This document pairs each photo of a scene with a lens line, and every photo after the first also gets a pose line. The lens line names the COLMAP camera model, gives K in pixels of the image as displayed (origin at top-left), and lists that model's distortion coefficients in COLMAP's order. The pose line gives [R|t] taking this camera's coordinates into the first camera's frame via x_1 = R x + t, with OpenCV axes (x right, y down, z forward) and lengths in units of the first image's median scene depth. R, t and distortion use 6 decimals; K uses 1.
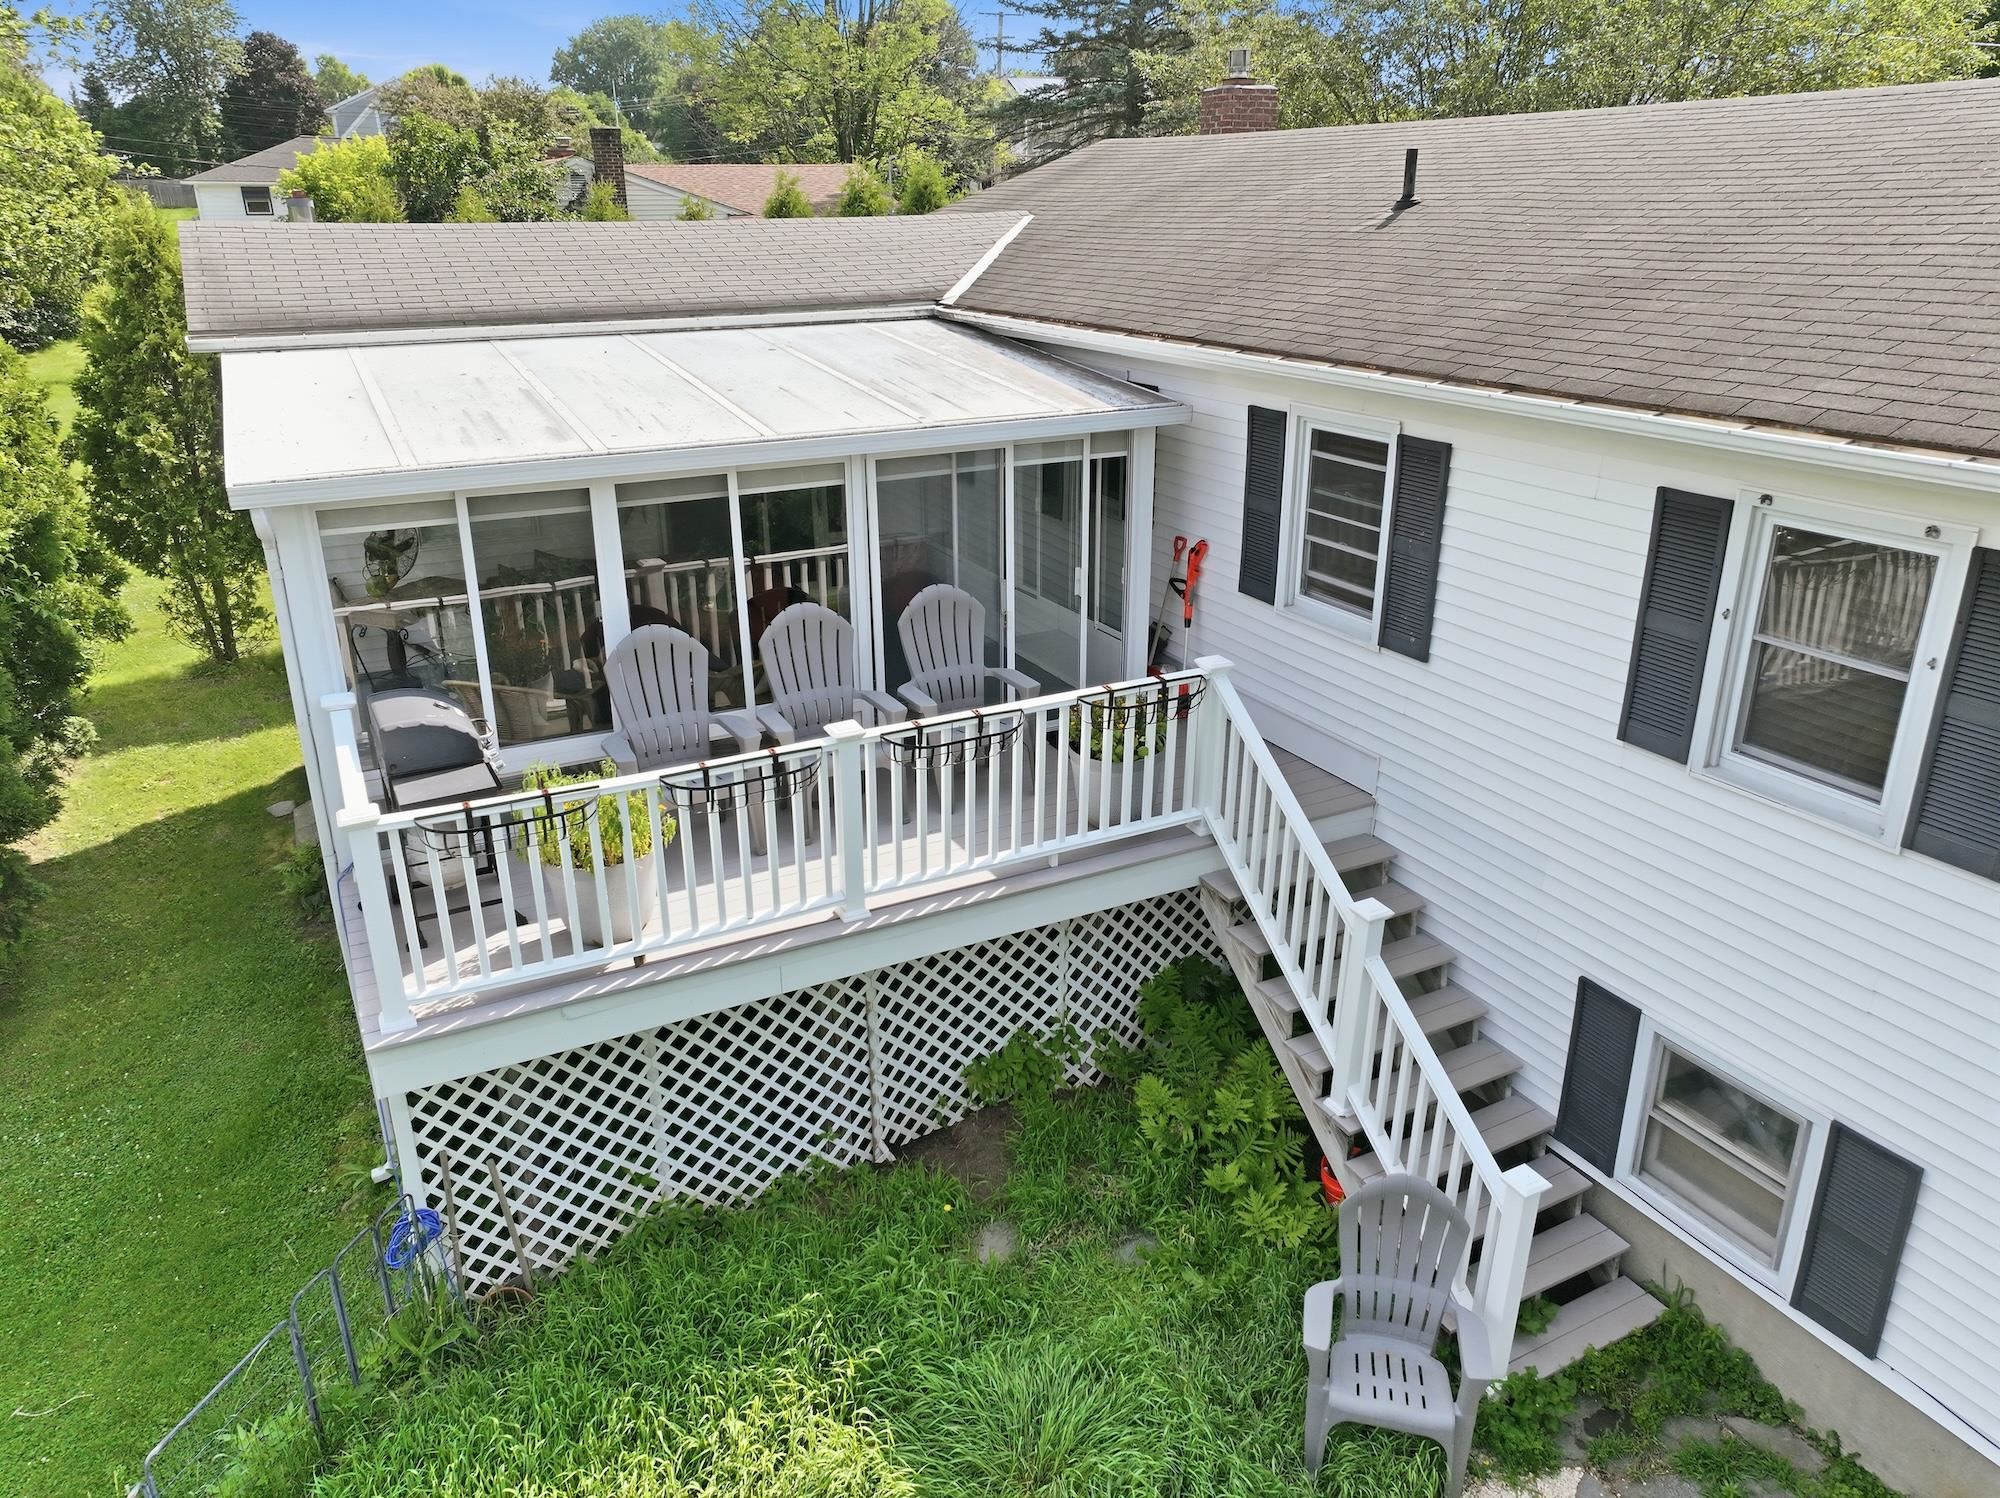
lens RADIAL K [[1402.0, 0, 1007.5], [0, 1402.0, 748.5], [0, 0, 1]] dist [0.006158, 0.006213]
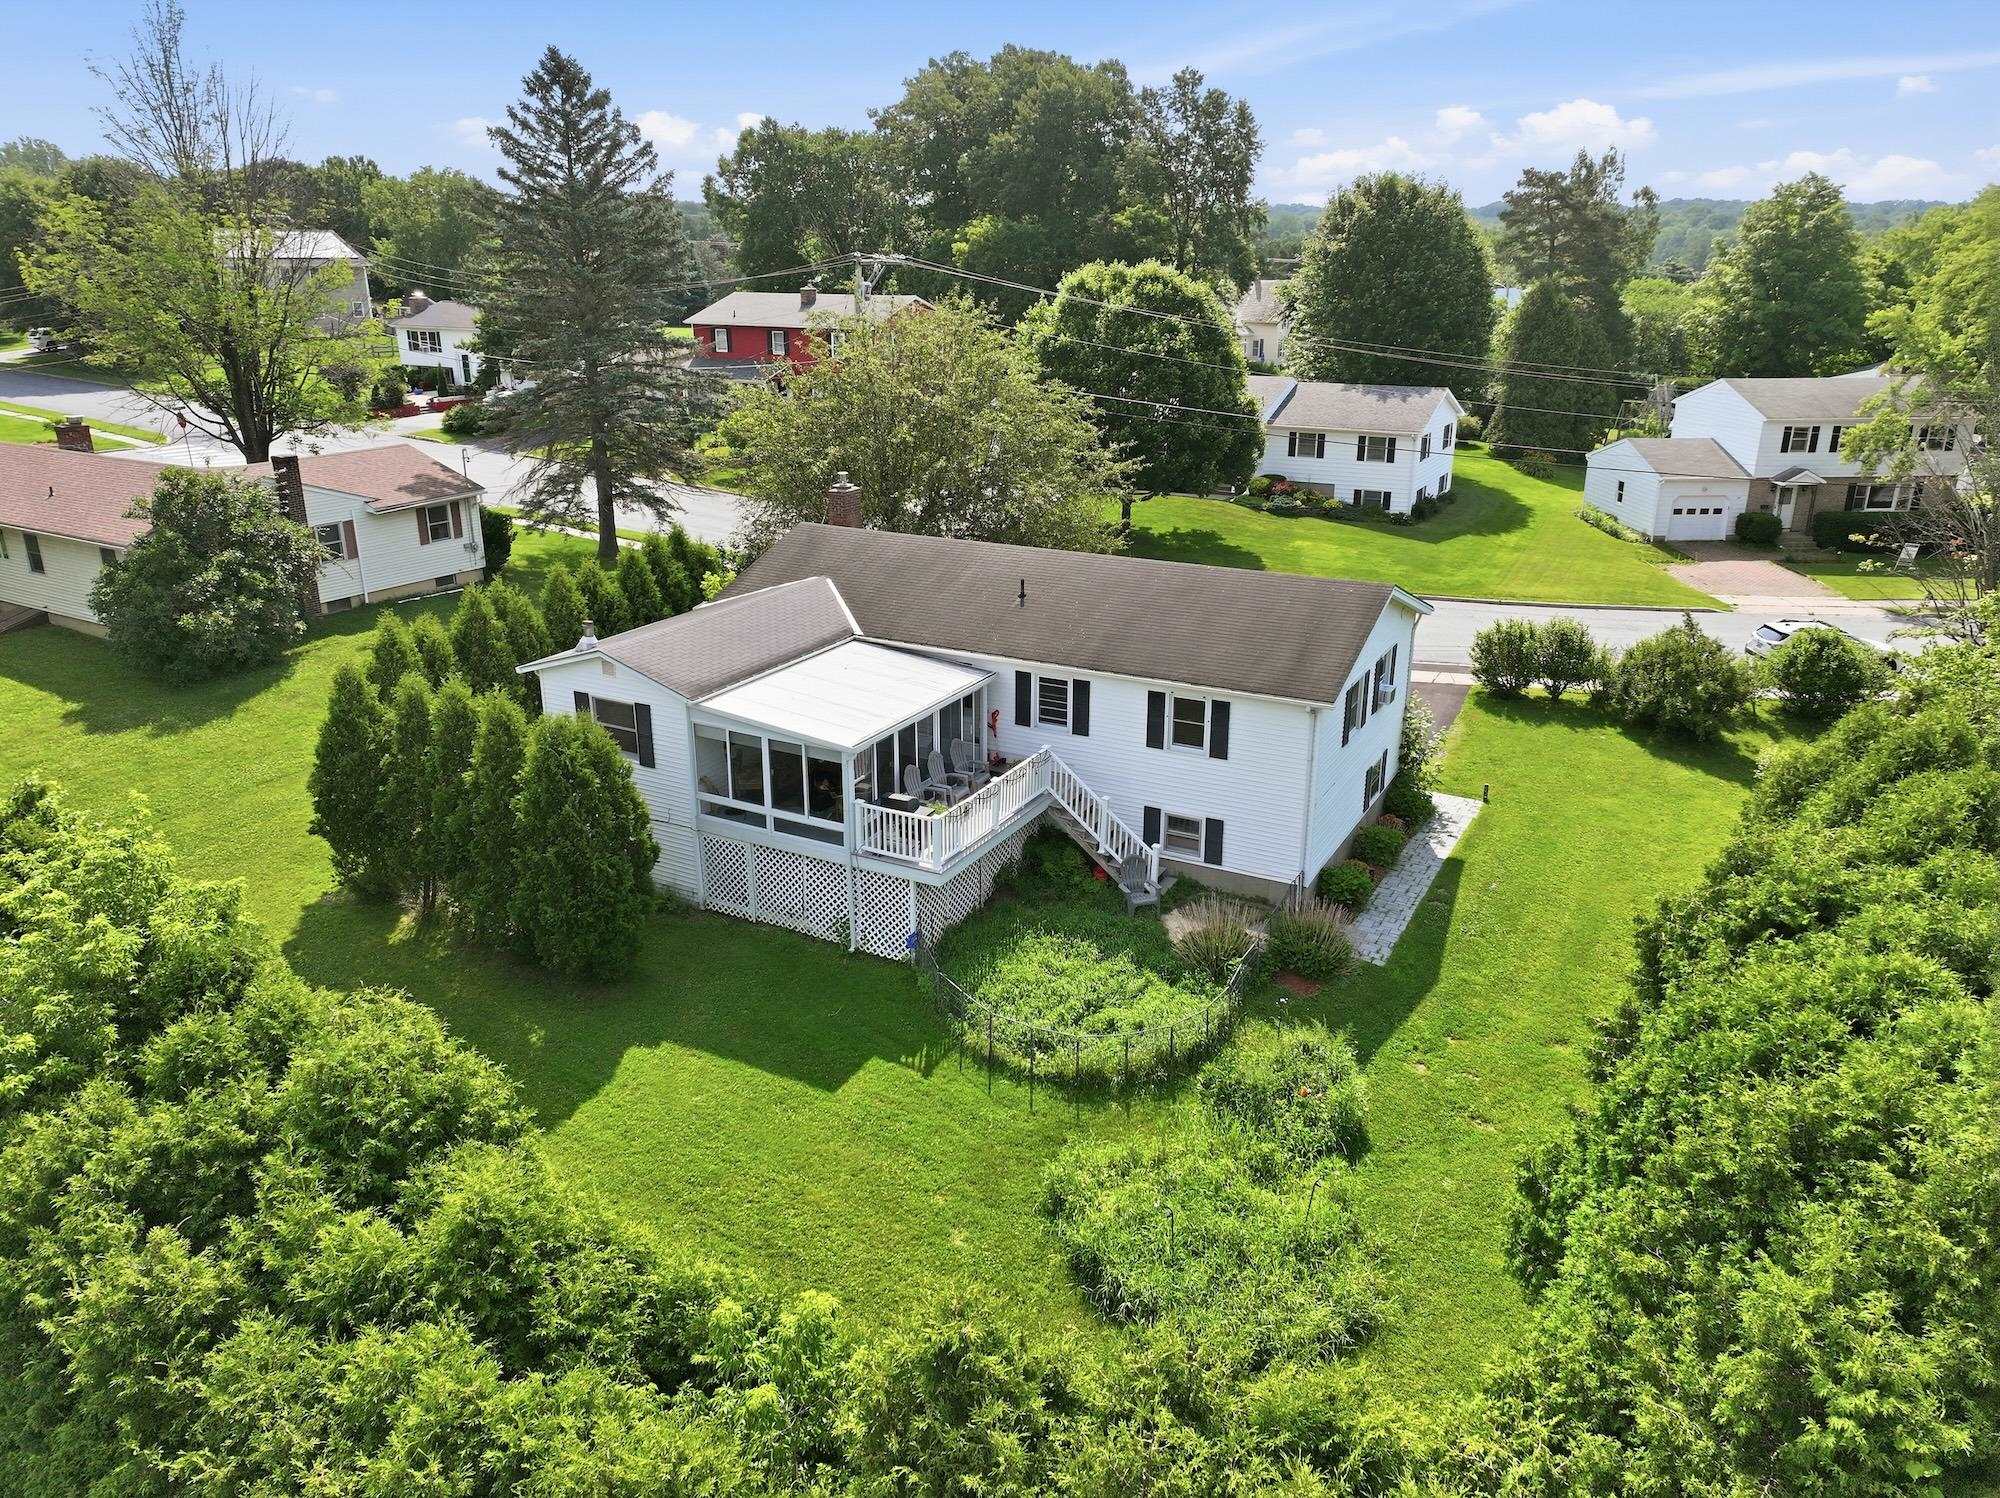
lens RADIAL K [[1402.0, 0, 995.6], [0, 1402.0, 744.8], [0, 0, 1]] dist [0.006158, 0.006213]
pose [[0.828607, -0.181228, 0.529686, -2.002199], [0.201787, 0.979238, 0.019377, -0.170935], [-0.522200, 0.090828, 0.847972, -2.165033]]
